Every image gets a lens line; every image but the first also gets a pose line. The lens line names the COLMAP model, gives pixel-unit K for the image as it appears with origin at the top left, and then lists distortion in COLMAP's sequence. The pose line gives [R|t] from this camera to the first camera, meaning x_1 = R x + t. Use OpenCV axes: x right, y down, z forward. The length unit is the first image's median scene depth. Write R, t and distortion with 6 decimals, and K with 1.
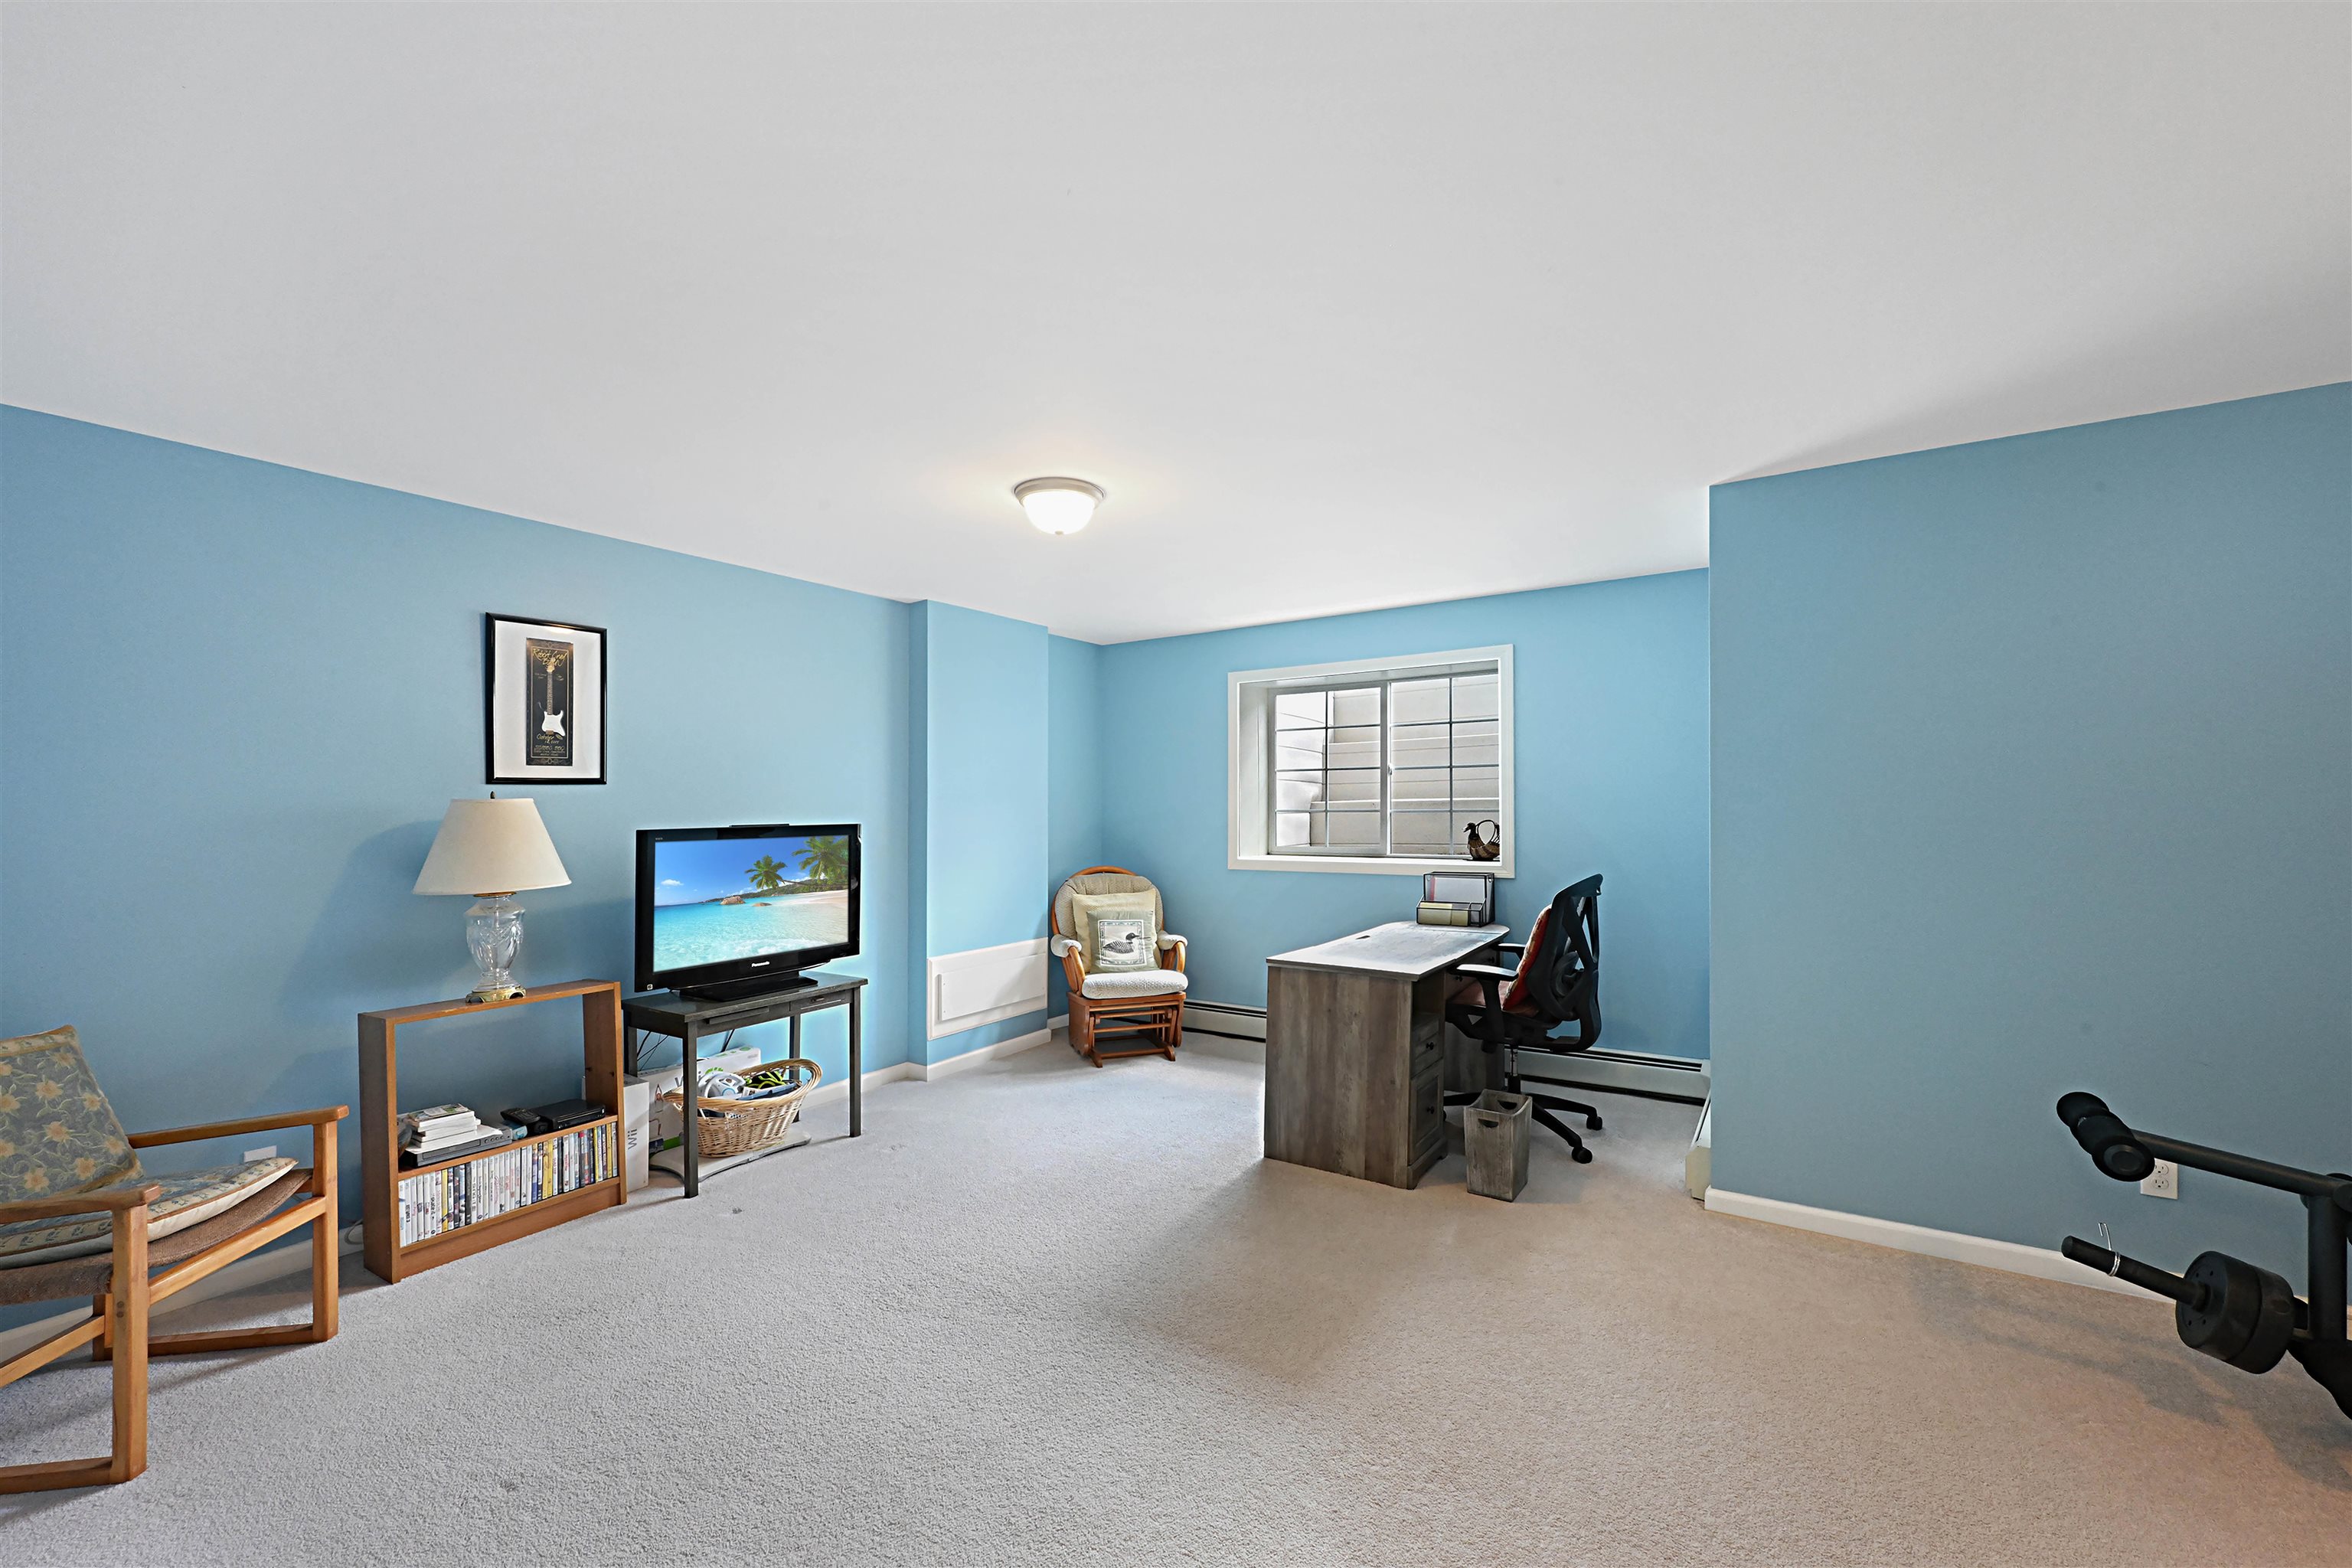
lens RADIAL K [[941.7, 0, 1162.9], [0, 941.7, 802.1], [0, 0, 1]] dist [0.003044, 0.000164]
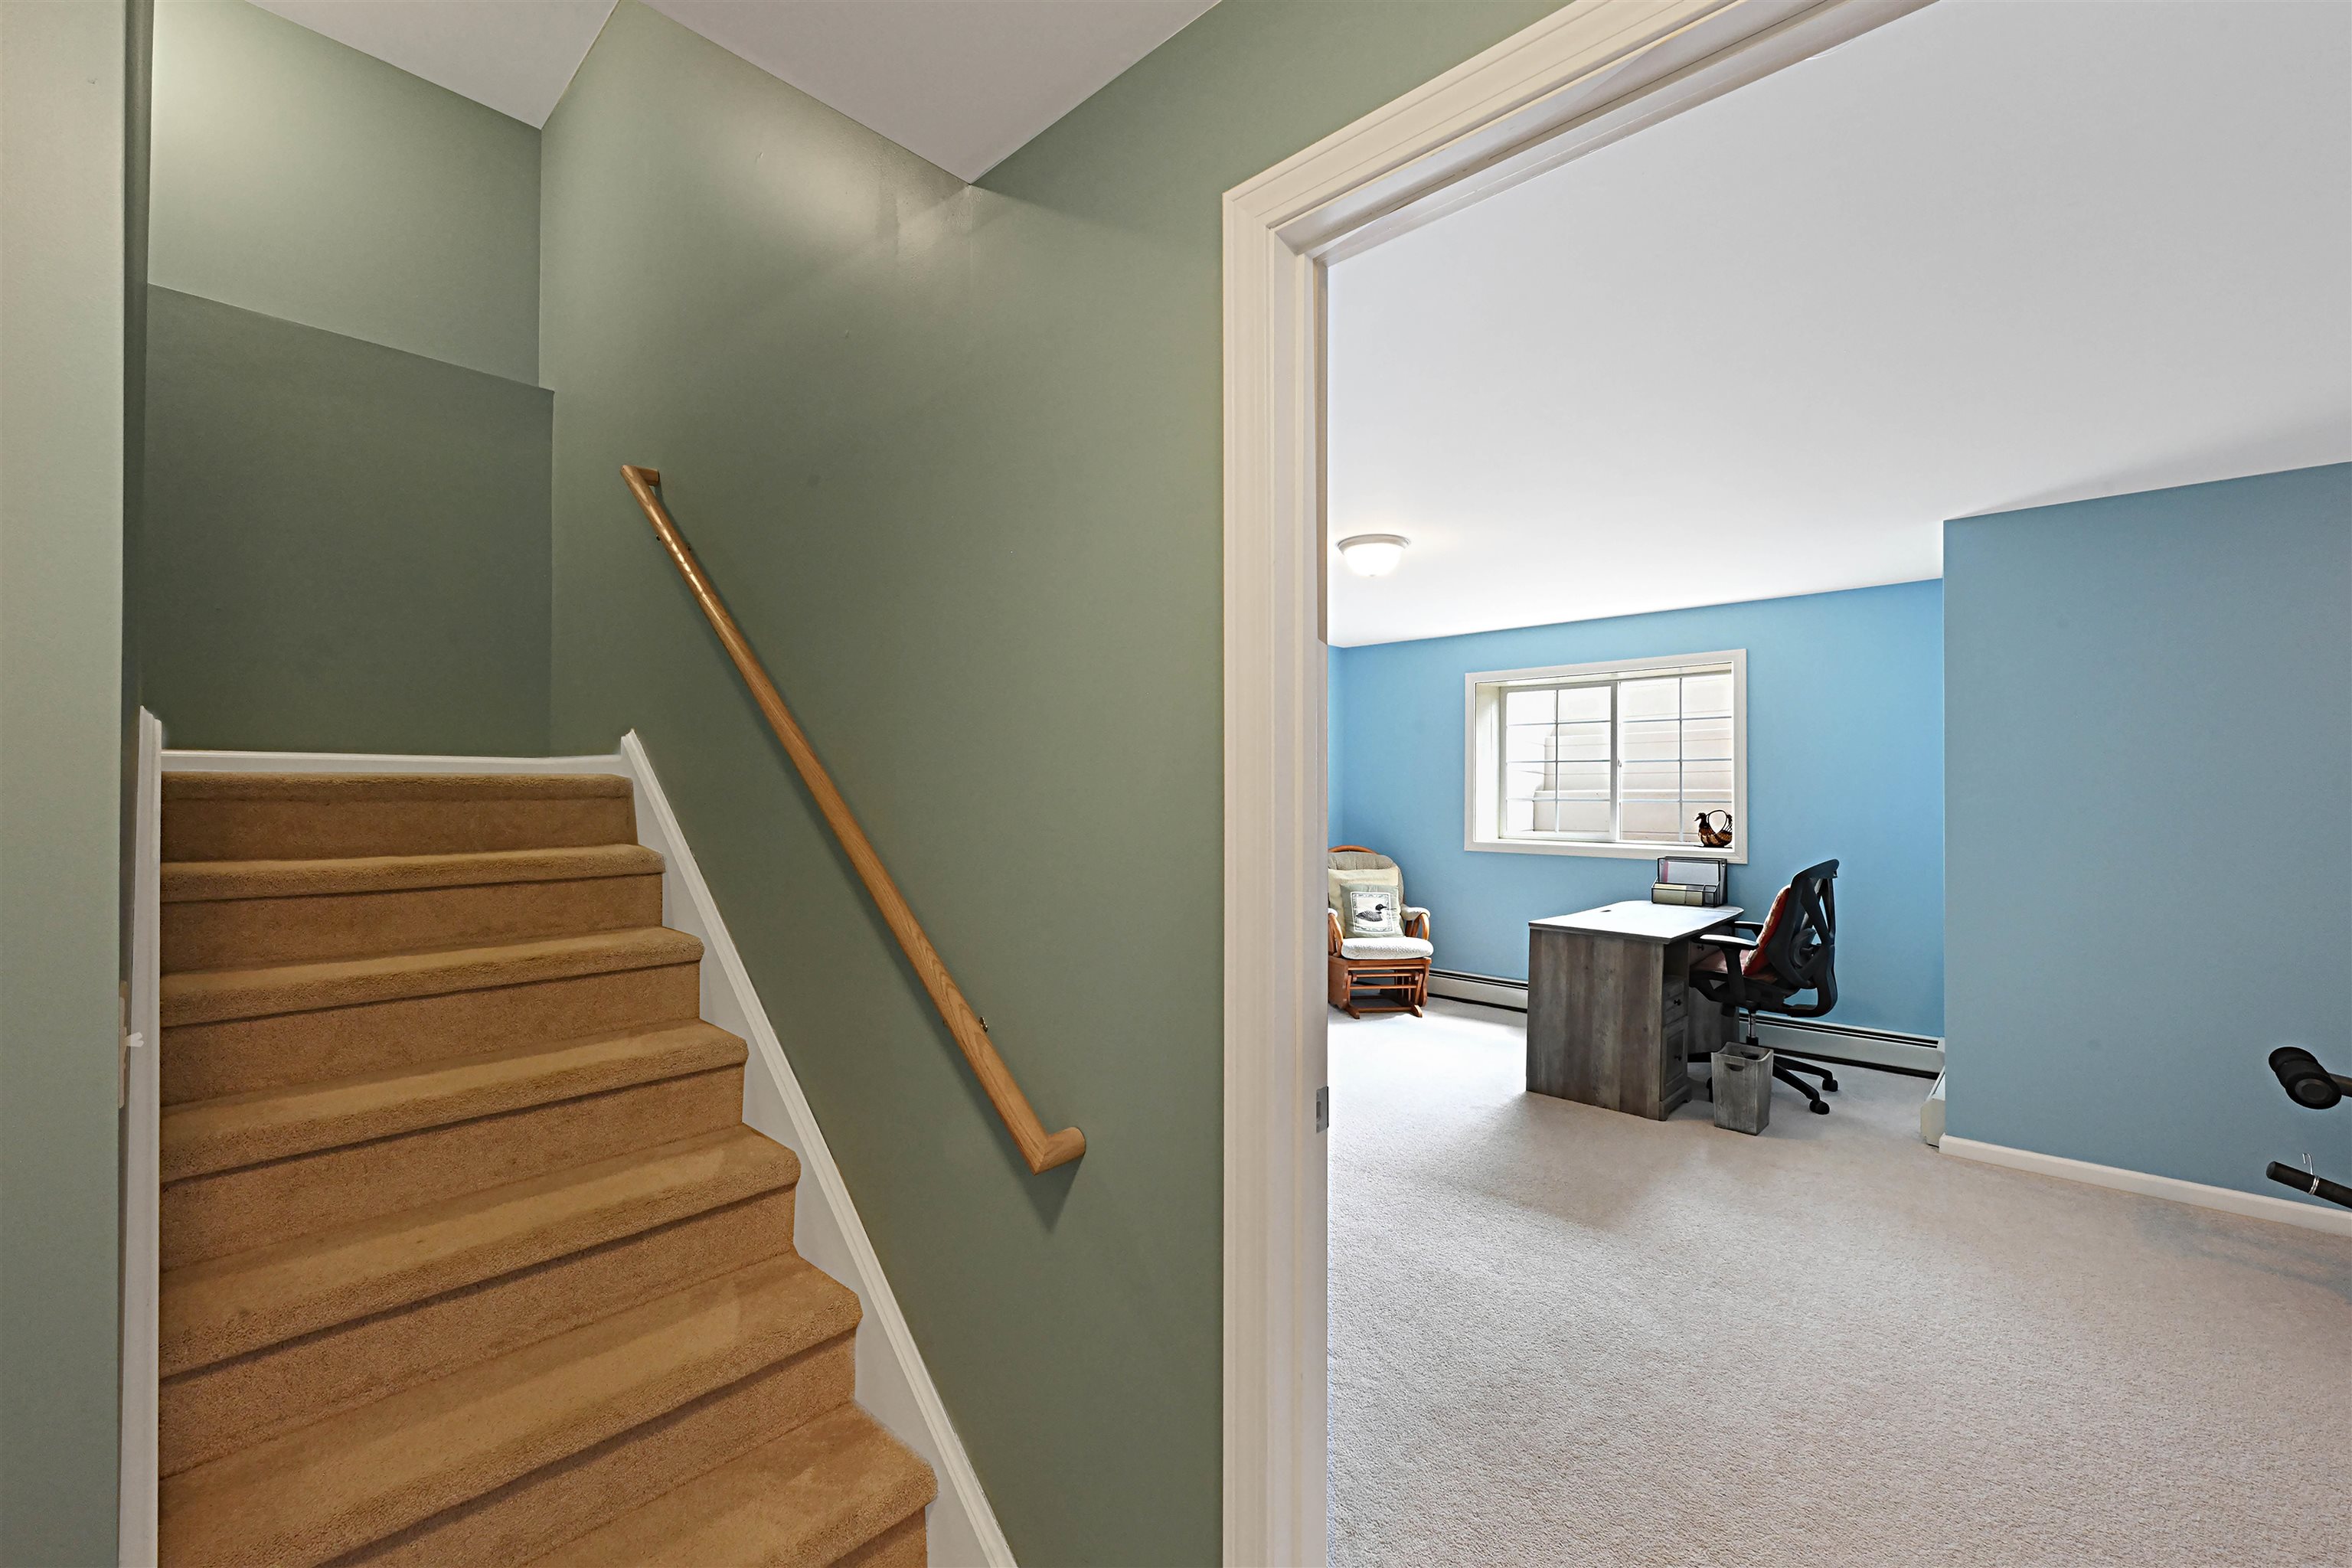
lens RADIAL K [[941.7, 0, 1191.4], [0, 941.7, 770.5], [0, 0, 1]] dist [0.003044, 0.000164]
pose [[0.988075, 0.011242, -0.153563, -0.126509], [-0.014007, 0.999758, -0.016939, 0.000729], [0.153335, 0.018888, 0.987994, -0.234051]]
